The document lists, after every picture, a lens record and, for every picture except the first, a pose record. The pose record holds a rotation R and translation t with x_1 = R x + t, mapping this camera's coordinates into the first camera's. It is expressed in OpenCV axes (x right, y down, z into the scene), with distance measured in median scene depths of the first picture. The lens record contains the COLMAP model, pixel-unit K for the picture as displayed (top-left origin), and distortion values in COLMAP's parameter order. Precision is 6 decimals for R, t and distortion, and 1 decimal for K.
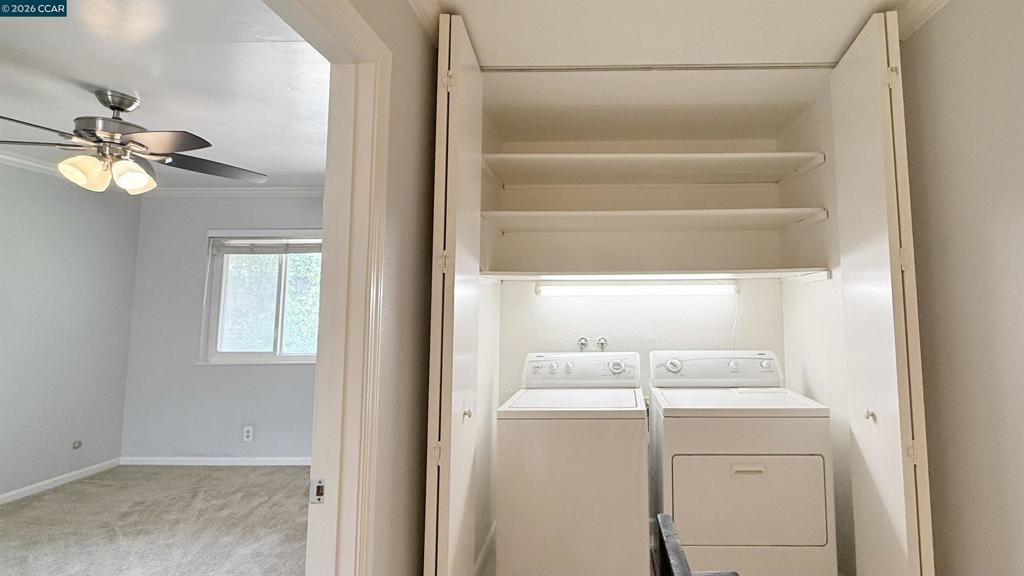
lens RADIAL K [[399.6, 0, 535.5], [0, 399.6, 280.4], [0, 0, 1]] dist [-0.000841, -0.000585]
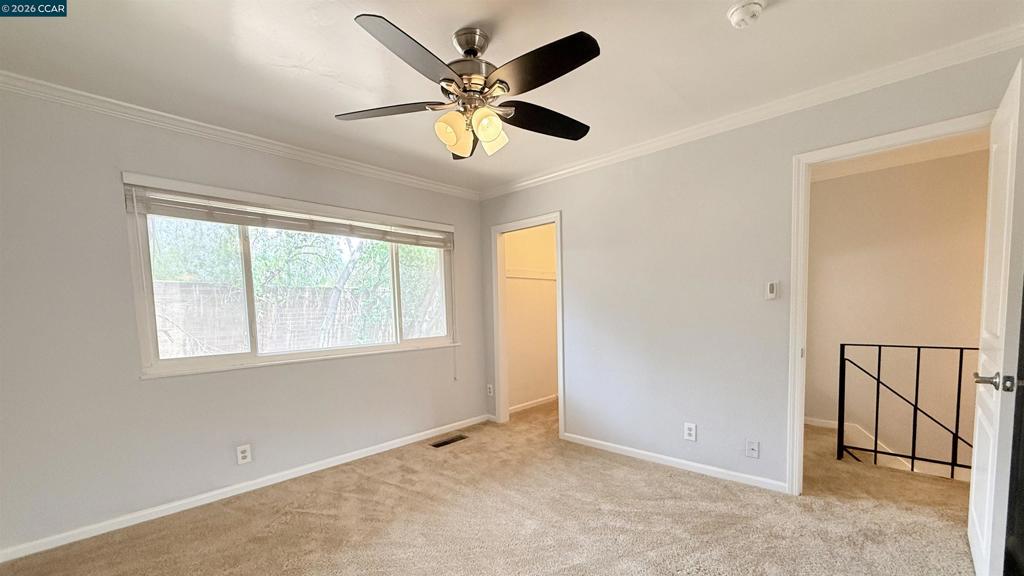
lens RADIAL K [[405.5, 0, 488.4], [0, 405.5, 334.7], [0, 0, 1]] dist [-0.000054, -0.000106]
pose [[0.696853, -0.056652, 0.714973, -1.435624], [-0.039914, 0.992267, 0.117526, 0.051044], [-0.716103, -0.110436, 0.689203, 0.184492]]
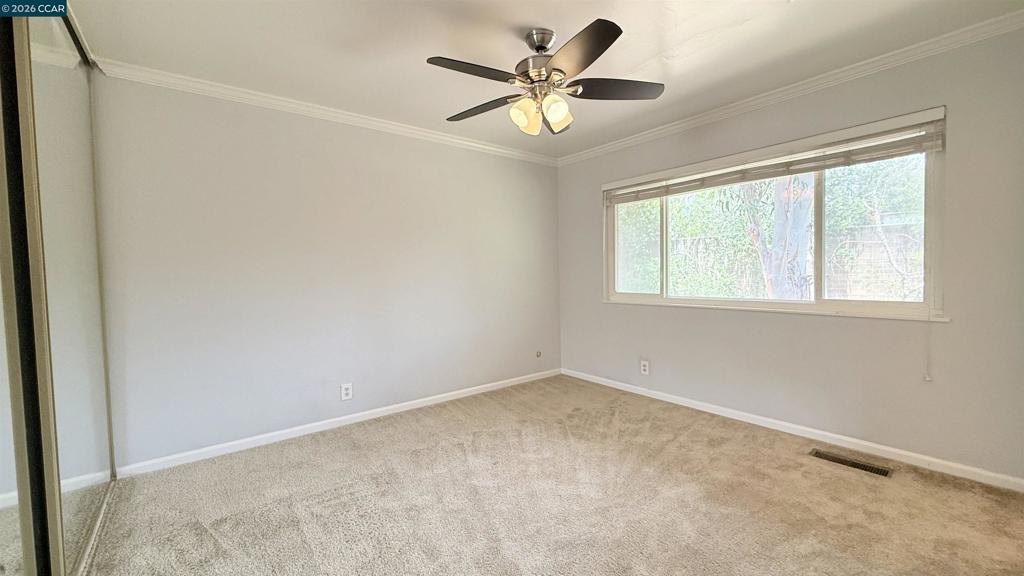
lens RADIAL K [[399.6, 0, 535.5], [0, 399.6, 280.4], [0, 0, 1]] dist [-0.000841, -0.000585]
pose [[0.665991, 0.008597, -0.745910, -0.167881], [0.081987, 0.993032, 0.084648, 0.050325], [0.741441, -0.117529, 0.660645, 0.140376]]
